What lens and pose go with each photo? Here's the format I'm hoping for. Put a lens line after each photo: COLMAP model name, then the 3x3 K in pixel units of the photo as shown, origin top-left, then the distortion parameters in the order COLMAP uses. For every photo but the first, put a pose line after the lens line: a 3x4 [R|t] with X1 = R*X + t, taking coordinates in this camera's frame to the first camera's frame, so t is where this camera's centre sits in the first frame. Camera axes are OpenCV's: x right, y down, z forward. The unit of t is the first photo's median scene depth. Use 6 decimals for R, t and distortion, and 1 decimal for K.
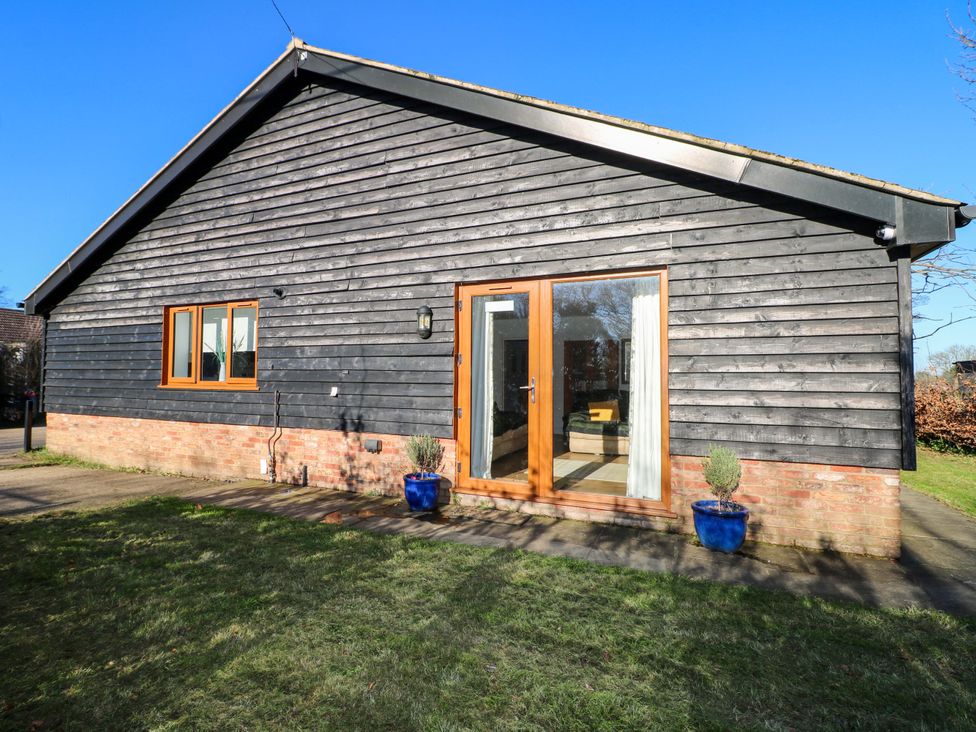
lens RADIAL K [[515.0, 0, 488.0], [0, 515.0, 366.0], [0, 0, 1]] dist [-0.001806, 0.000040]
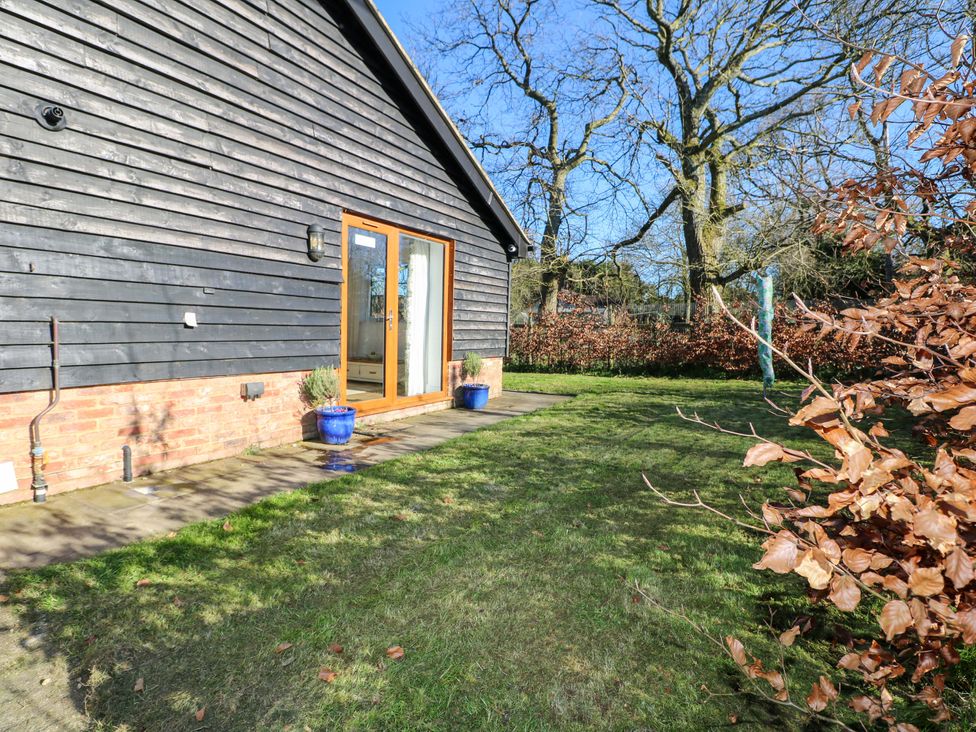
lens RADIAL K [[505.2, 0, 491.5], [0, 505.2, 360.5], [0, 0, 1]] dist [0.001598, -0.015523]
pose [[0.088529, -0.077935, 0.993020, -0.879988], [-0.062733, 0.994519, 0.083645, 0.022533], [-0.994096, -0.069700, 0.083154, 0.549873]]
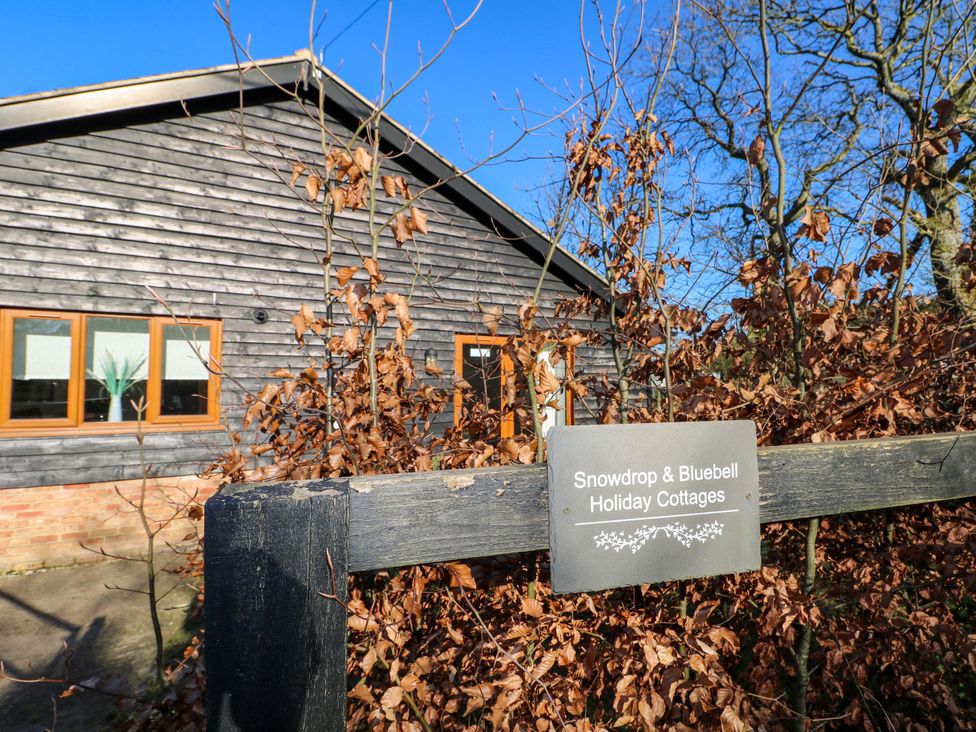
lens RADIAL K [[515.0, 0, 488.0], [0, 515.0, 366.0], [0, 0, 1]] dist [-0.001806, 0.000040]
pose [[0.564581, 0.015905, 0.825225, -0.939009], [-0.026467, 0.999649, -0.001160, -0.069386], [-0.824953, -0.021186, 0.564804, 0.187193]]
